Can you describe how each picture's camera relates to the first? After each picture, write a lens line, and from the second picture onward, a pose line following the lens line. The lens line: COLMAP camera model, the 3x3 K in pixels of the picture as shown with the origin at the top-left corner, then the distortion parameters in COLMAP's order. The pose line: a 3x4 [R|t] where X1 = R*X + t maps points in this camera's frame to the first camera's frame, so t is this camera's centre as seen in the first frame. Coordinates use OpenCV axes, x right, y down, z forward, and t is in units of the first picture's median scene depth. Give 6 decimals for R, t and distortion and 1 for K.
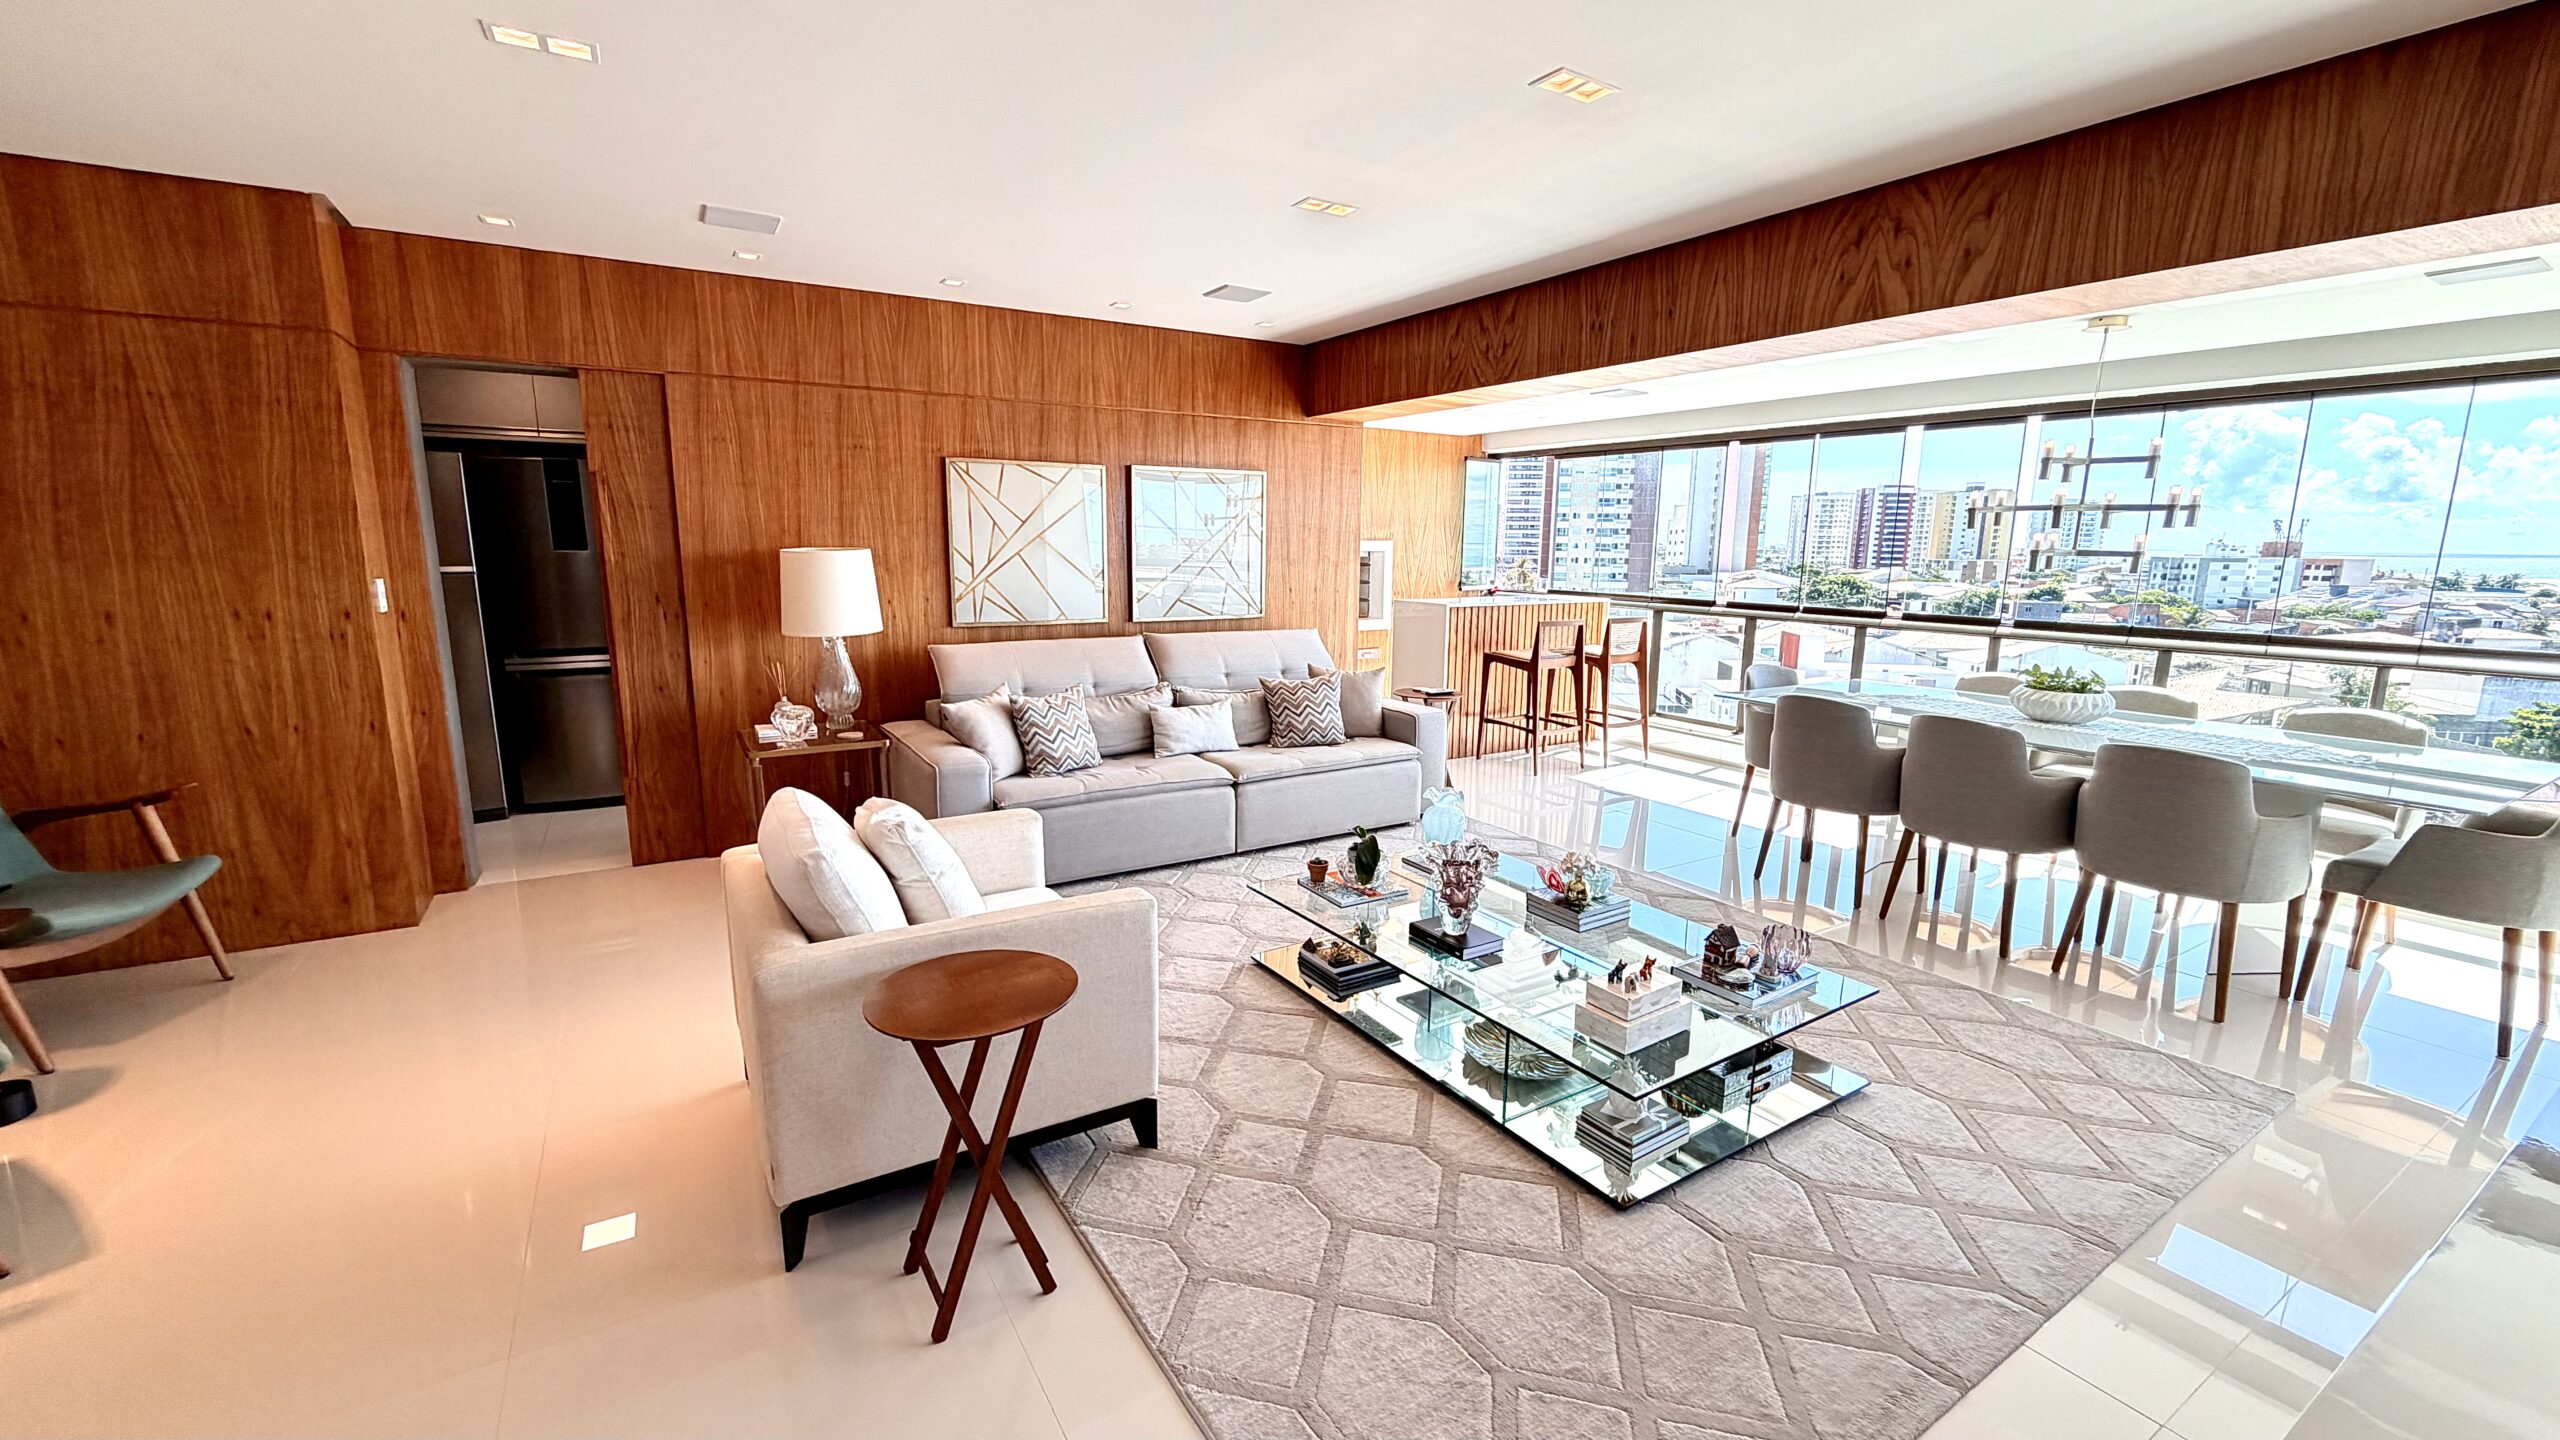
lens RADIAL K [[1025.6, 0, 1271.3], [0, 1025.6, 720.6], [0, 0, 1]] dist [0.000111, 0.000197]
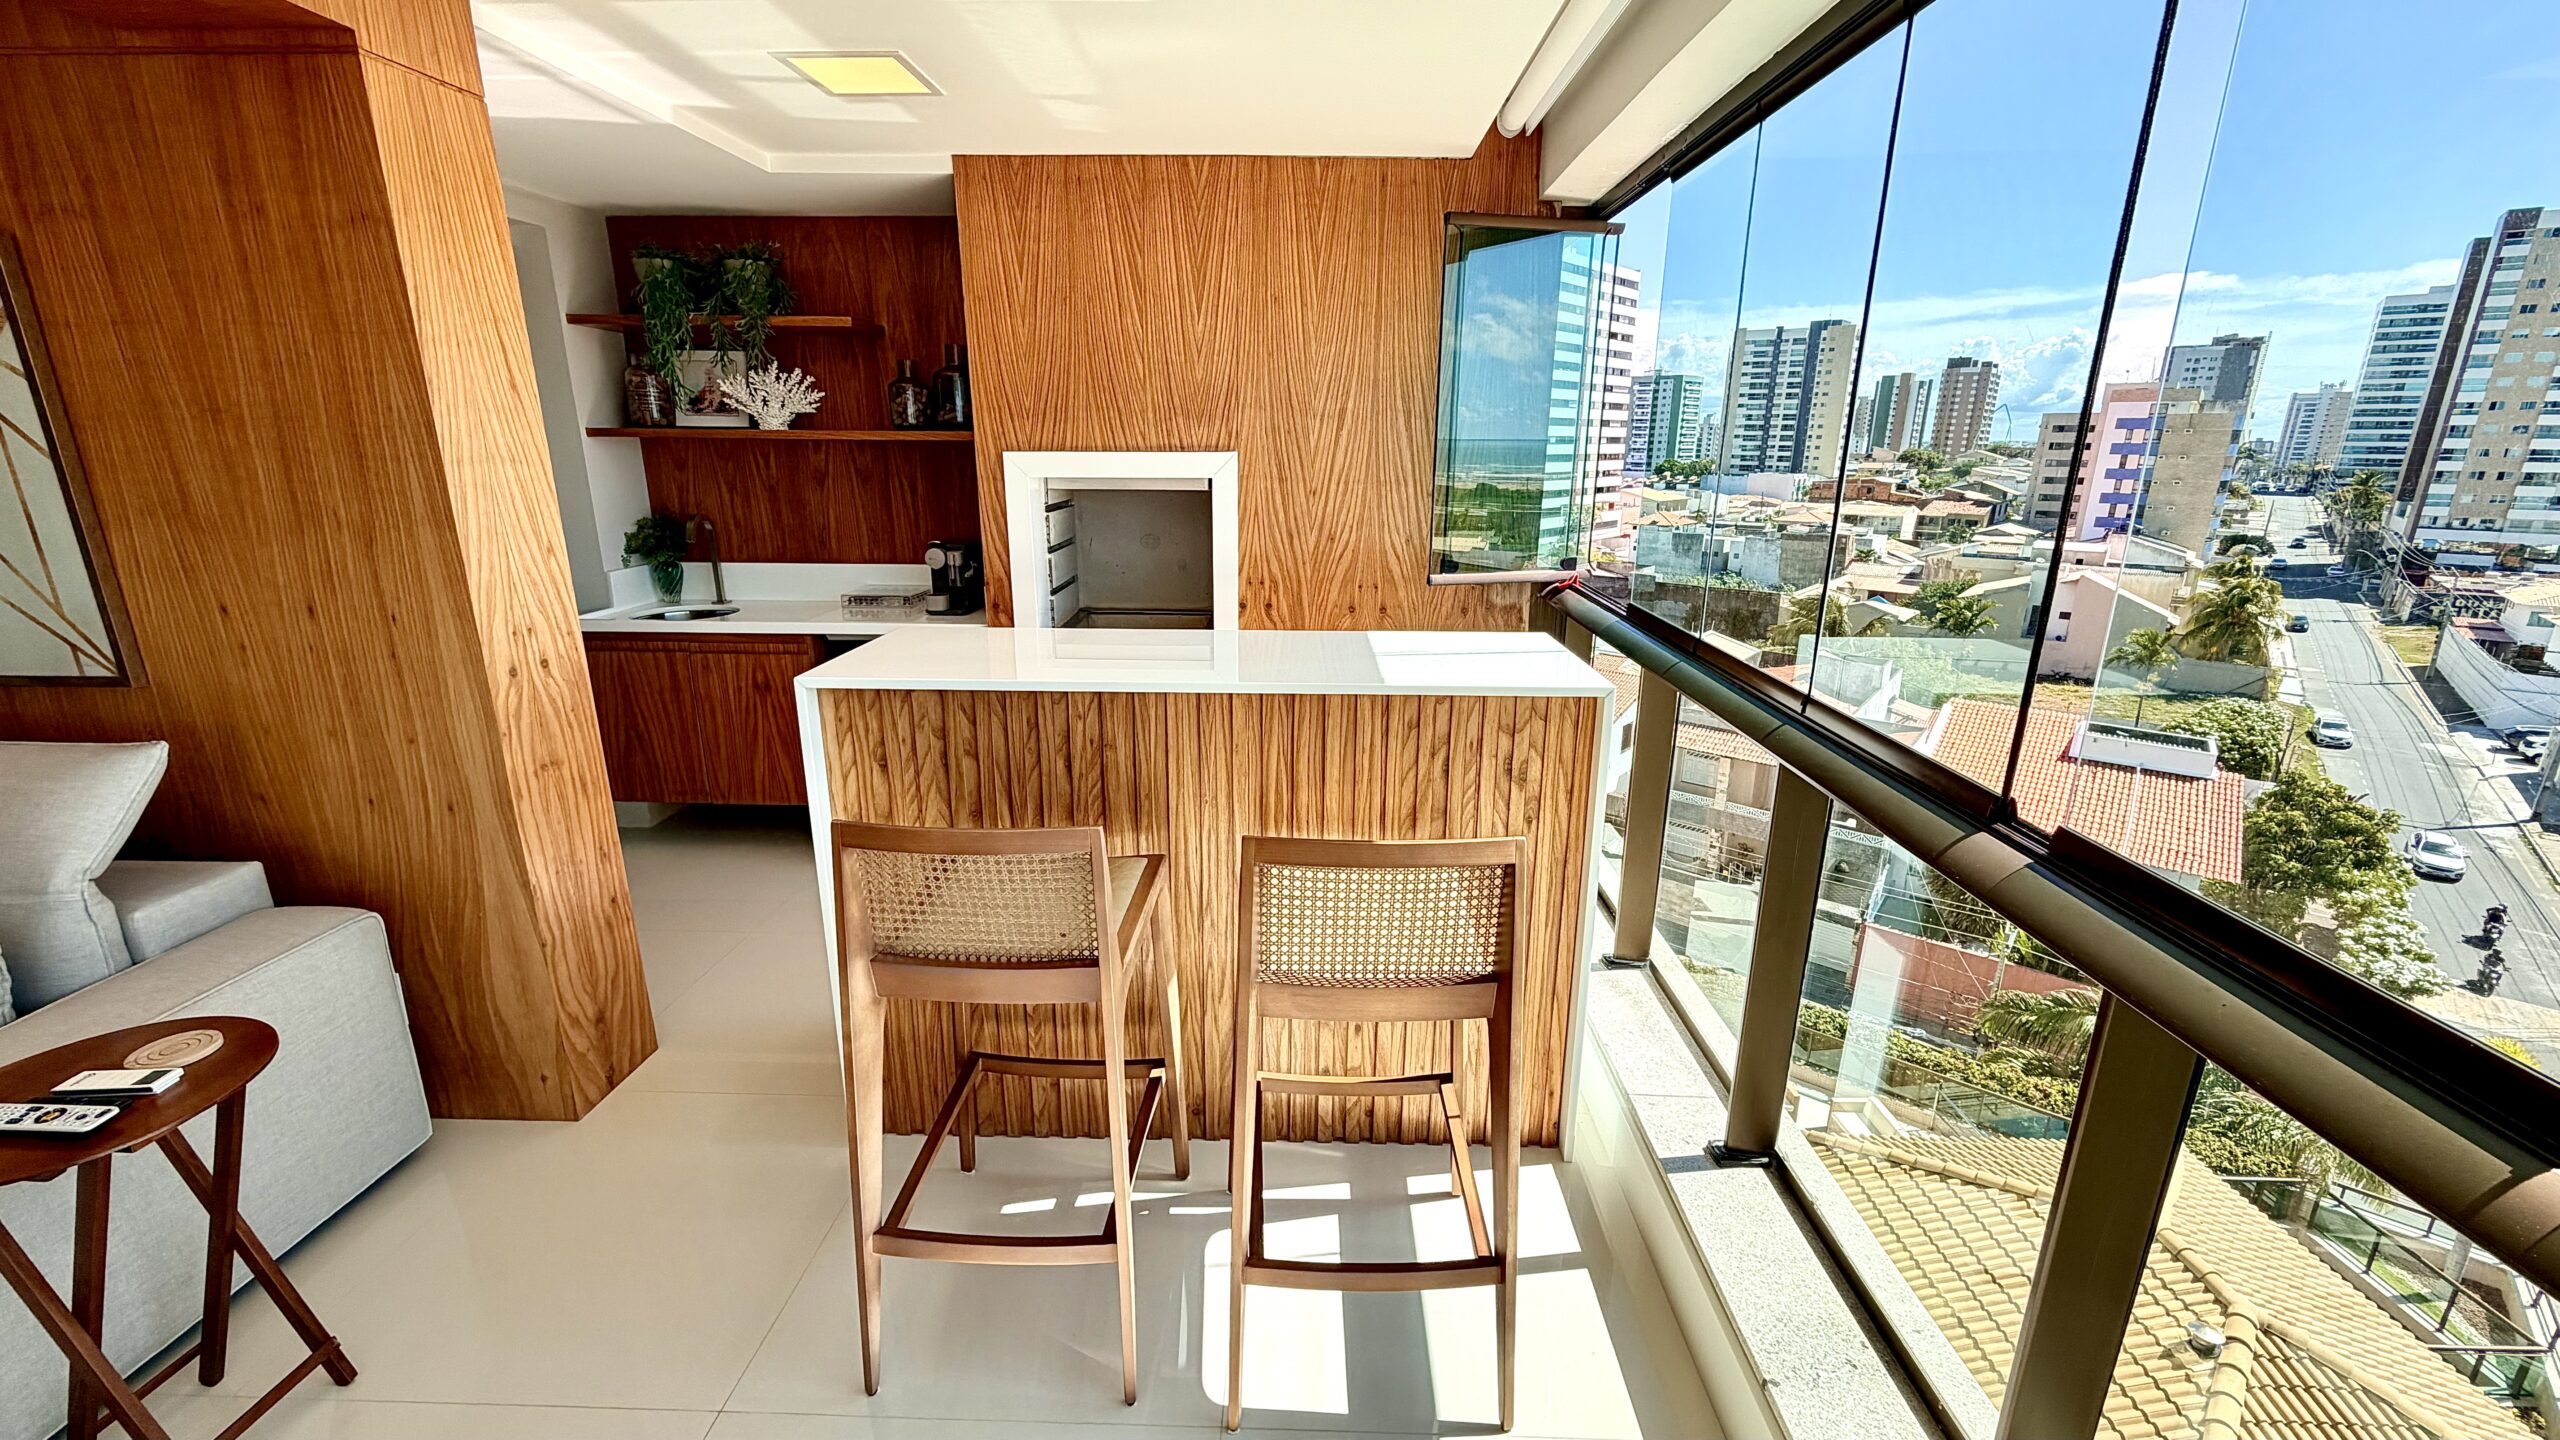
lens RADIAL K [[1021.2, 0, 1273.4], [0, 1021.2, 721.0], [0, 0, 1]] dist [-0.001349, -0.000265]
pose [[0.838803, 0.144627, -0.524873, 0.790115], [-0.095589, 0.988217, 0.119538, -0.268322], [0.535977, -0.050097, 0.842745, 1.476138]]
